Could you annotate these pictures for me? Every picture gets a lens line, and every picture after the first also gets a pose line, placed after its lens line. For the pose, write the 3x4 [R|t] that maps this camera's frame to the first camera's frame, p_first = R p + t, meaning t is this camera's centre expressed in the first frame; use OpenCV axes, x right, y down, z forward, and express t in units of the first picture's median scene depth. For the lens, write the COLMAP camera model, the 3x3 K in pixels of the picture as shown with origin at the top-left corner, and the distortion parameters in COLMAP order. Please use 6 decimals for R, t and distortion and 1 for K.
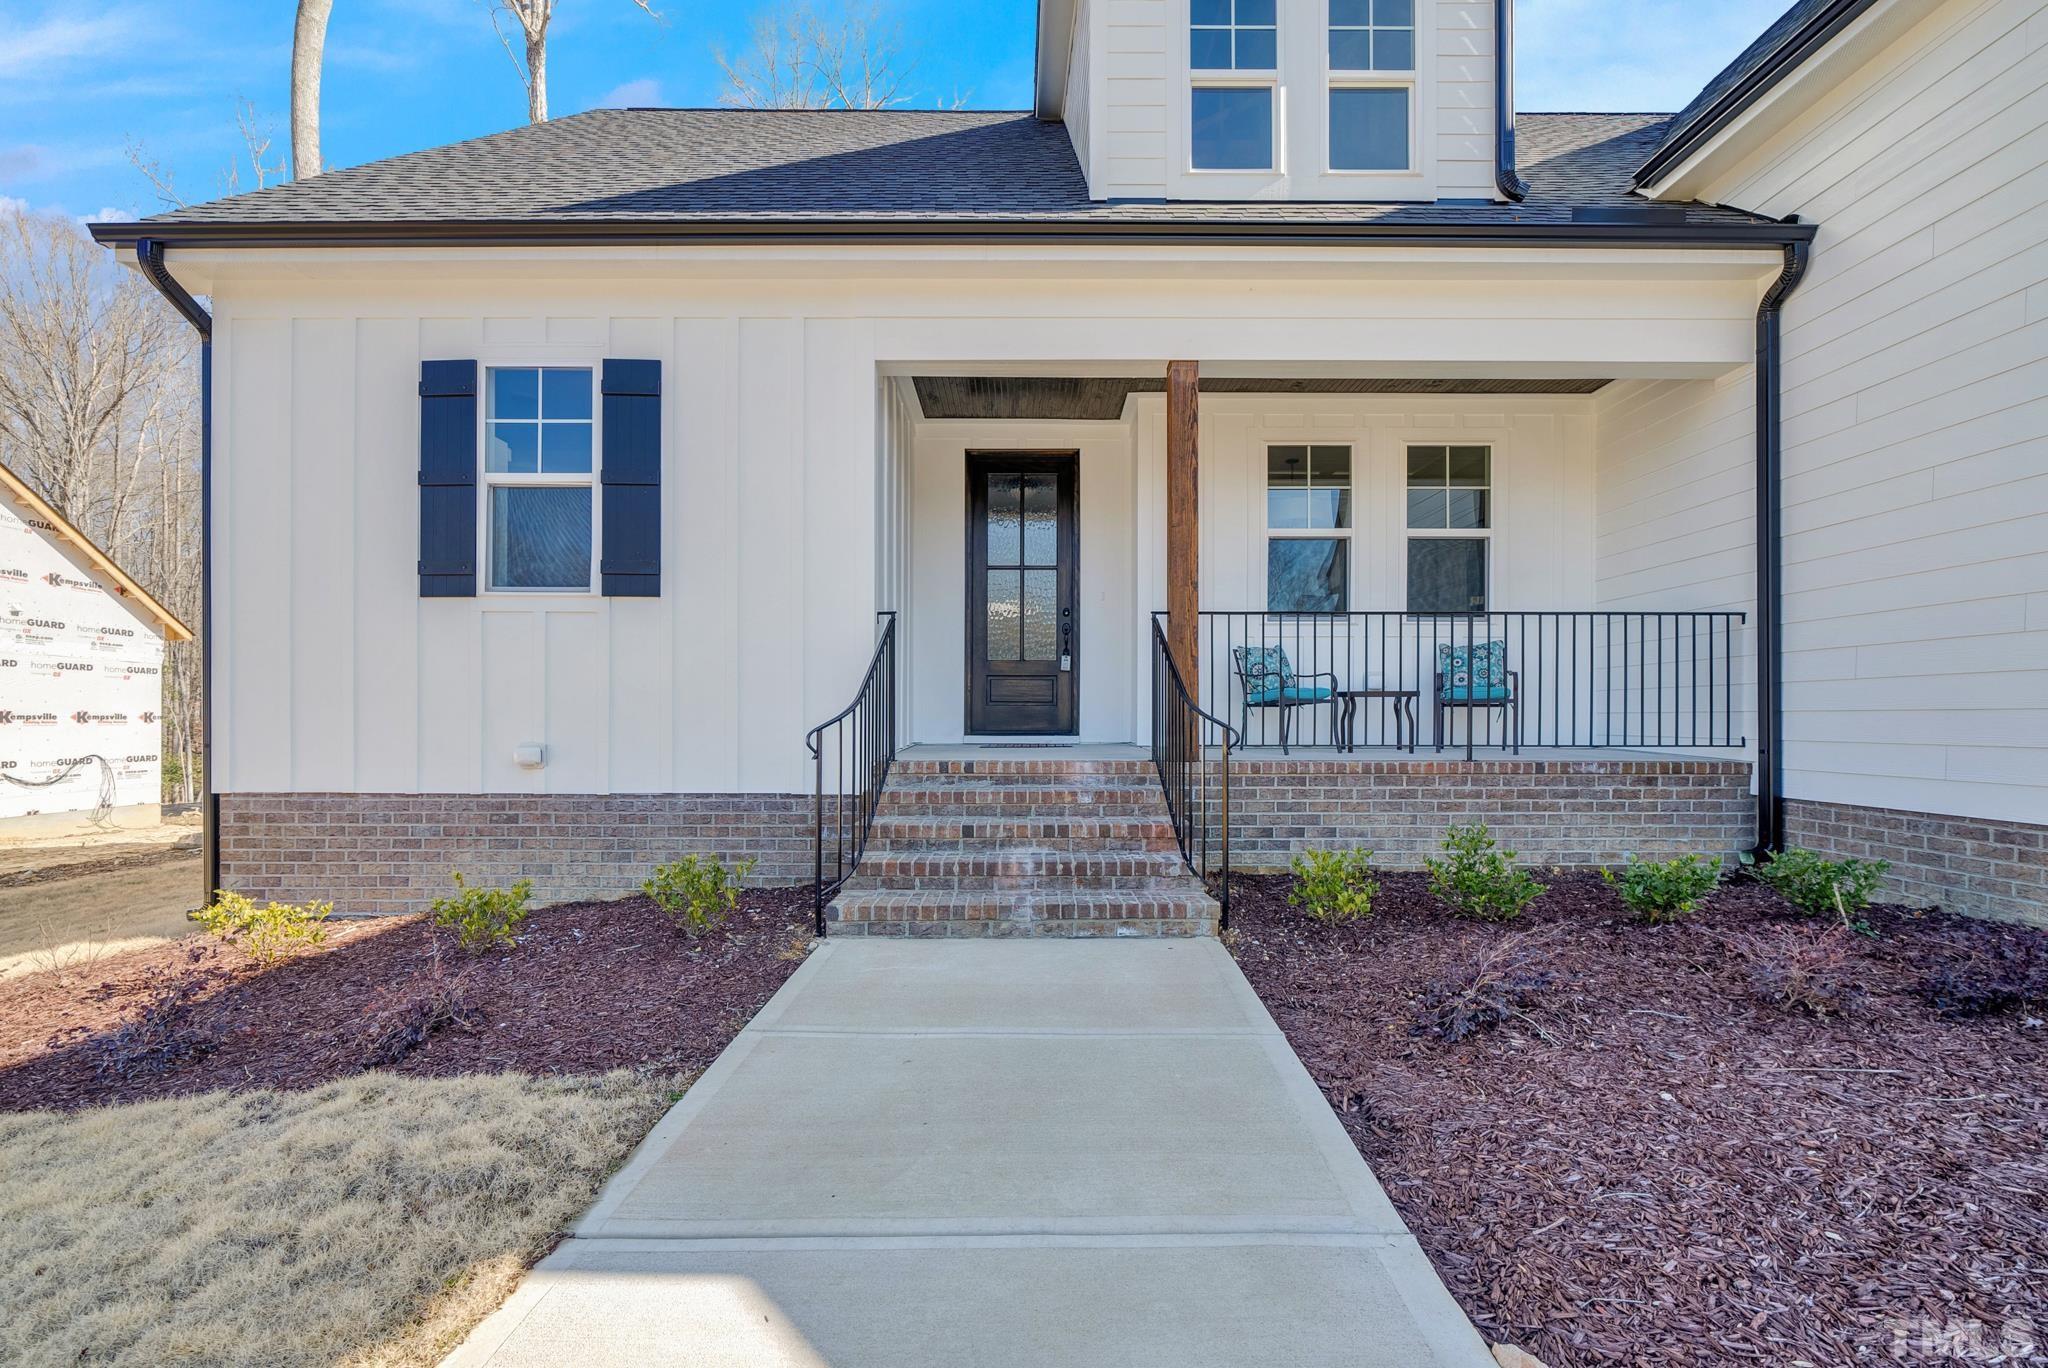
lens RADIAL K [[826.1, 0, 1025.3], [0, 826.1, 693.3], [0, 0, 1]] dist [-0.002341, -0.000604]
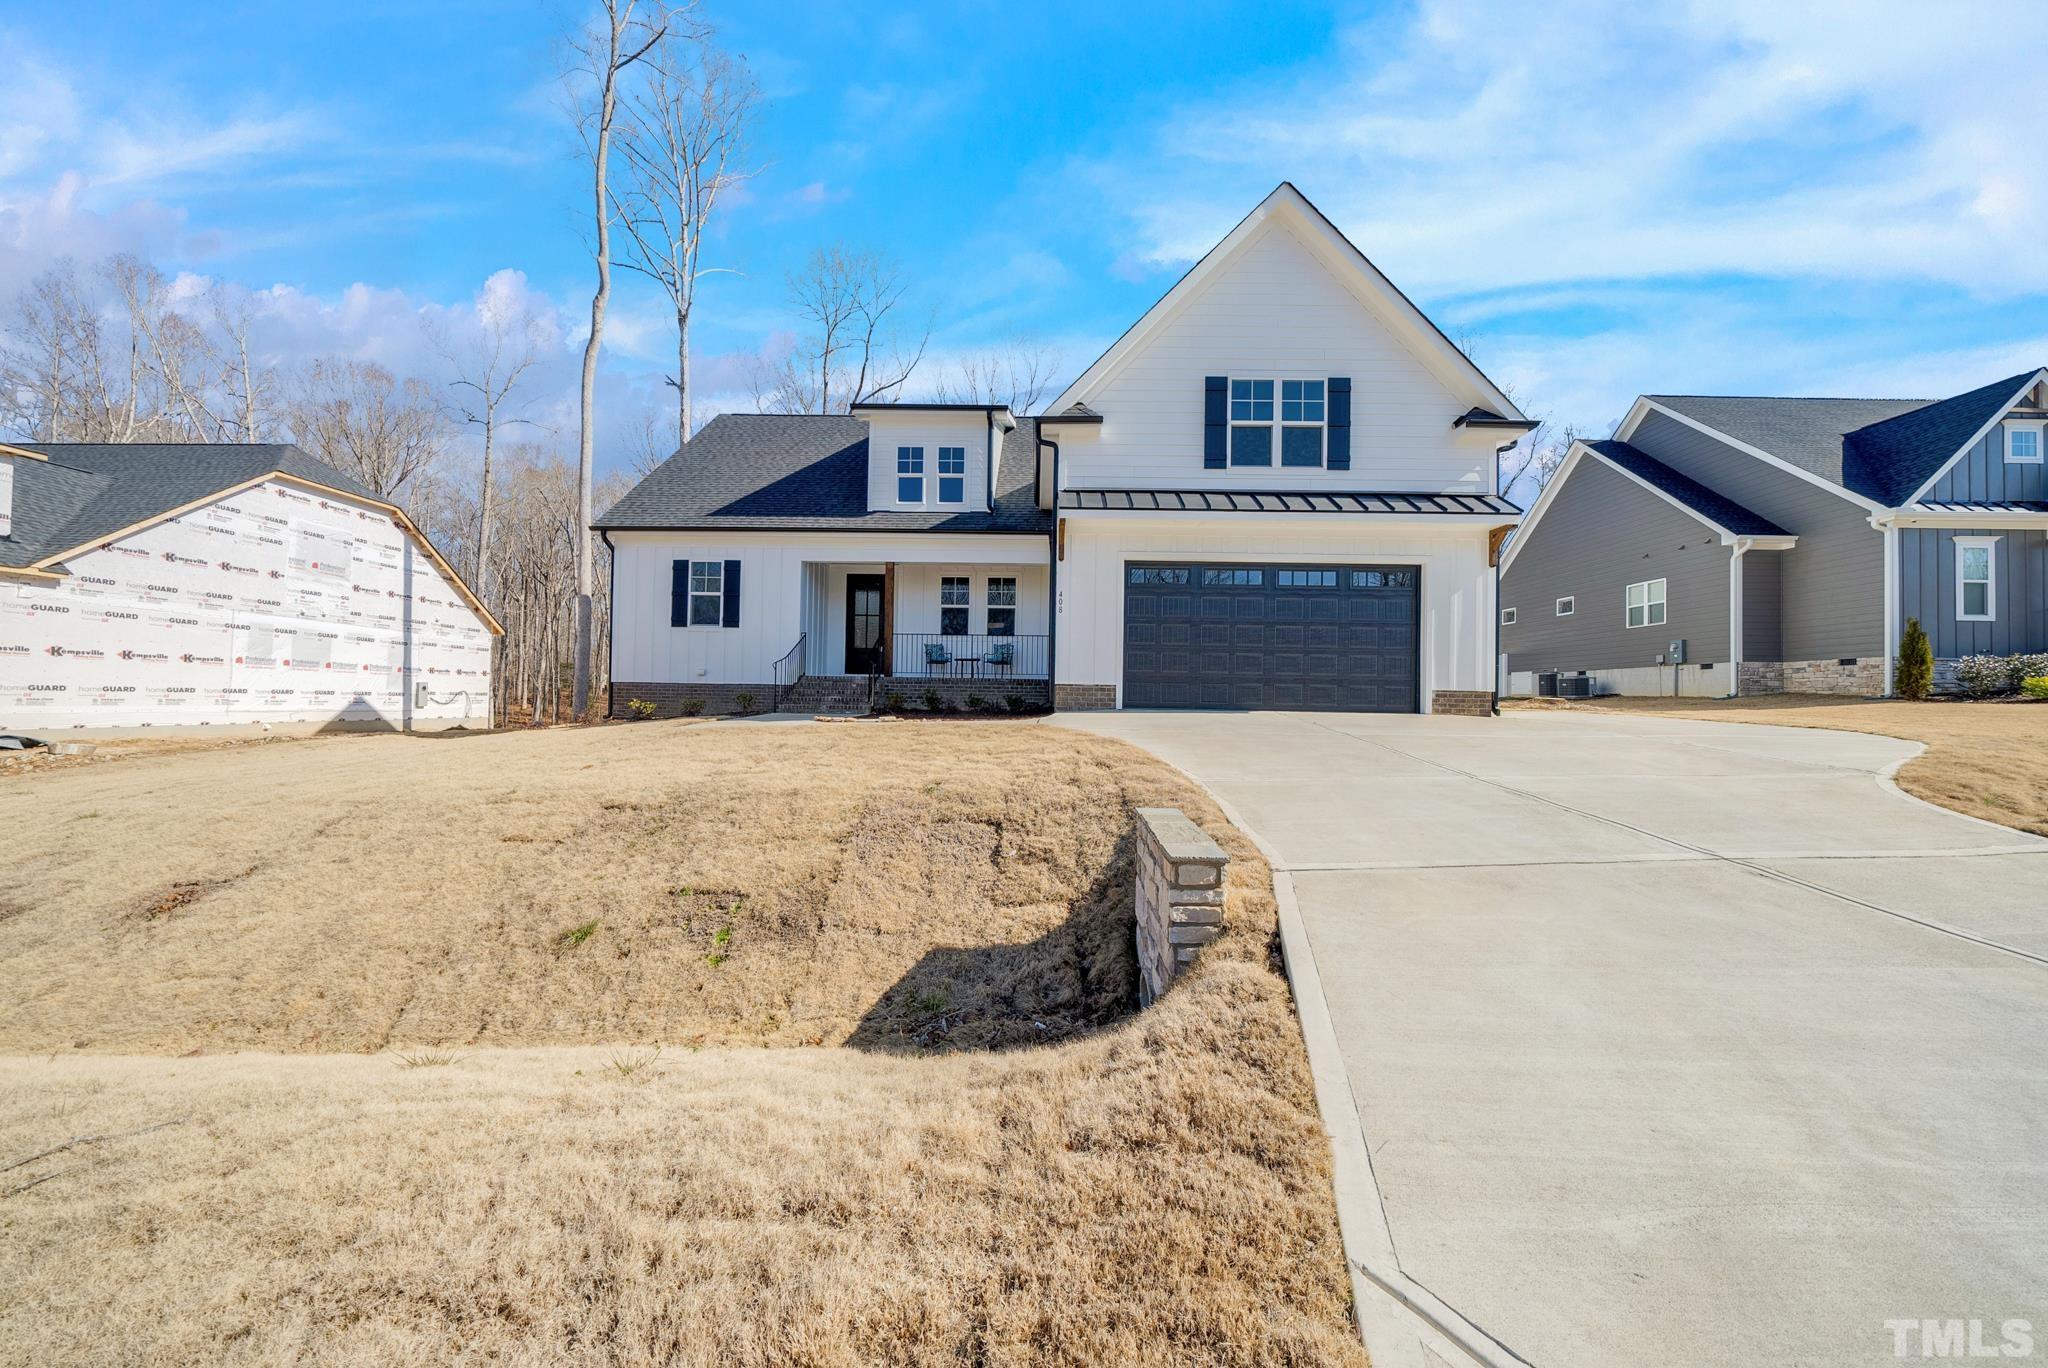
lens RADIAL K [[710.6, 0, 1029.6], [0, 710.6, 683.4], [0, 0, 1]] dist [0.001744, 0.000186]
pose [[0.999832, 0.014684, -0.010991, 0.783612], [-0.014742, 0.999878, -0.005236, 0.112421], [0.010913, 0.005397, 0.999926, -1.895940]]
